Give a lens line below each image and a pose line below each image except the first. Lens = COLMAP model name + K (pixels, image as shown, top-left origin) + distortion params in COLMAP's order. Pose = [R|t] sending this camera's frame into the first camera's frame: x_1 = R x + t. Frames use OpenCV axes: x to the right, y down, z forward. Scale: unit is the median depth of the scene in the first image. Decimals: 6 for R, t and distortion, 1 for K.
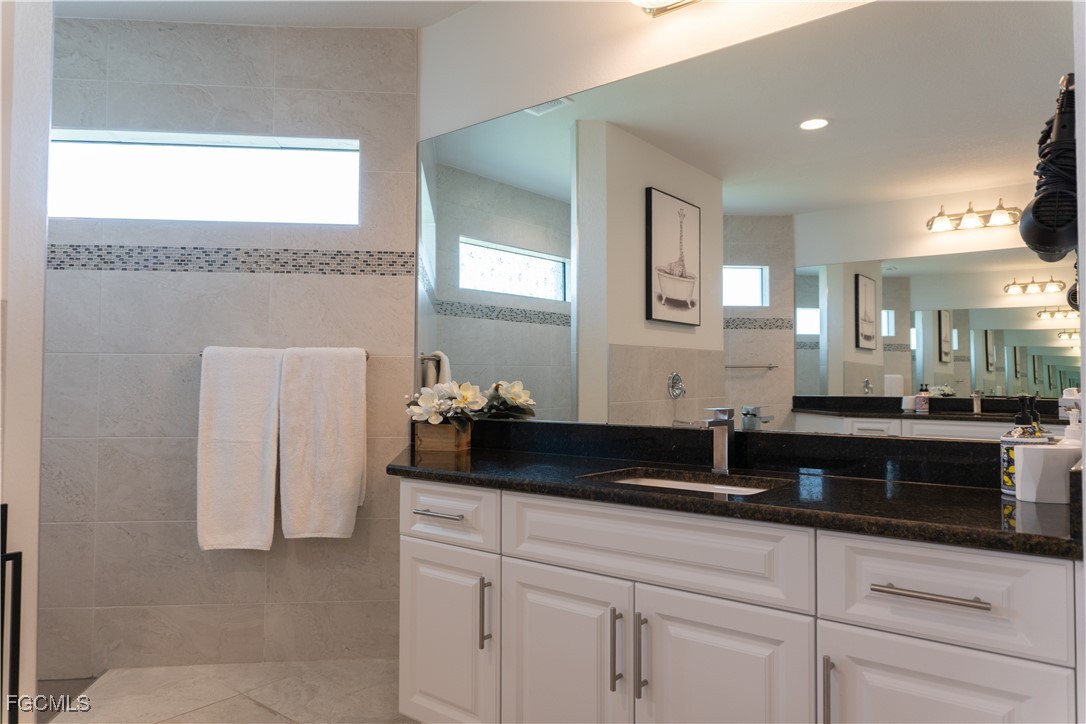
lens RADIAL K [[721.2, 0, 550.1], [0, 721.2, 361.0], [0, 0, 1]] dist [0.001215, -0.005808]
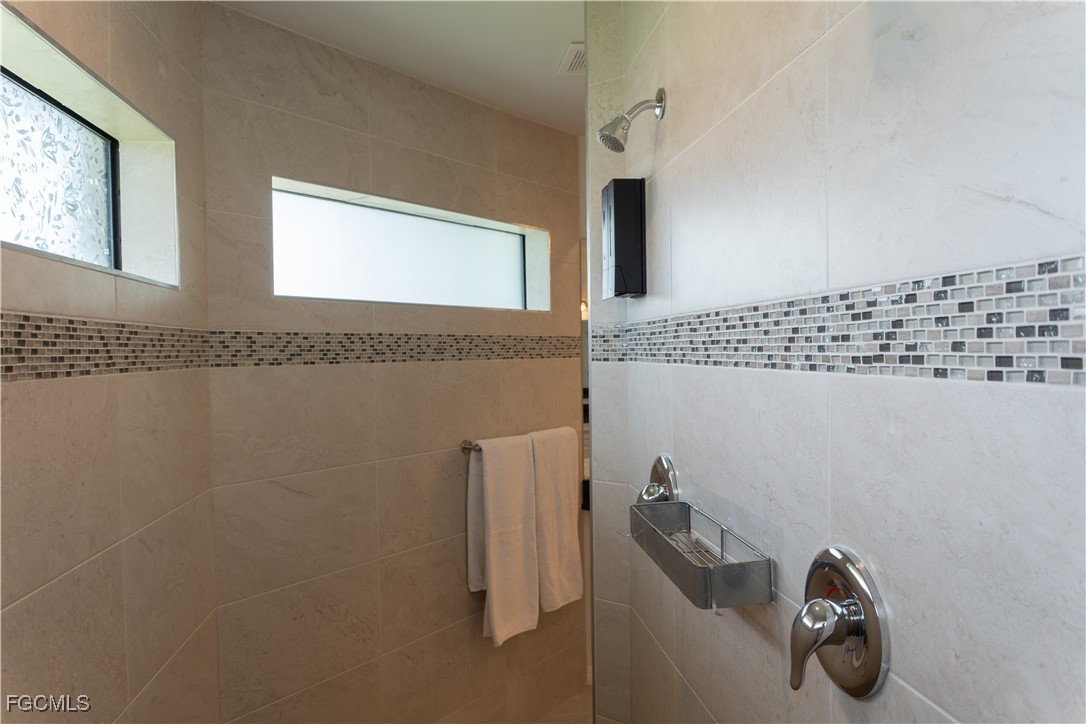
lens RADIAL K [[721.2, 0, 544.2], [0, 721.2, 362.8], [0, 0, 1]] dist [0.001215, -0.005808]
pose [[0.685934, -0.024455, 0.727253, -1.095038], [-0.006124, 0.999206, 0.039376, -0.159563], [-0.727638, -0.031463, 0.685240, 0.270699]]
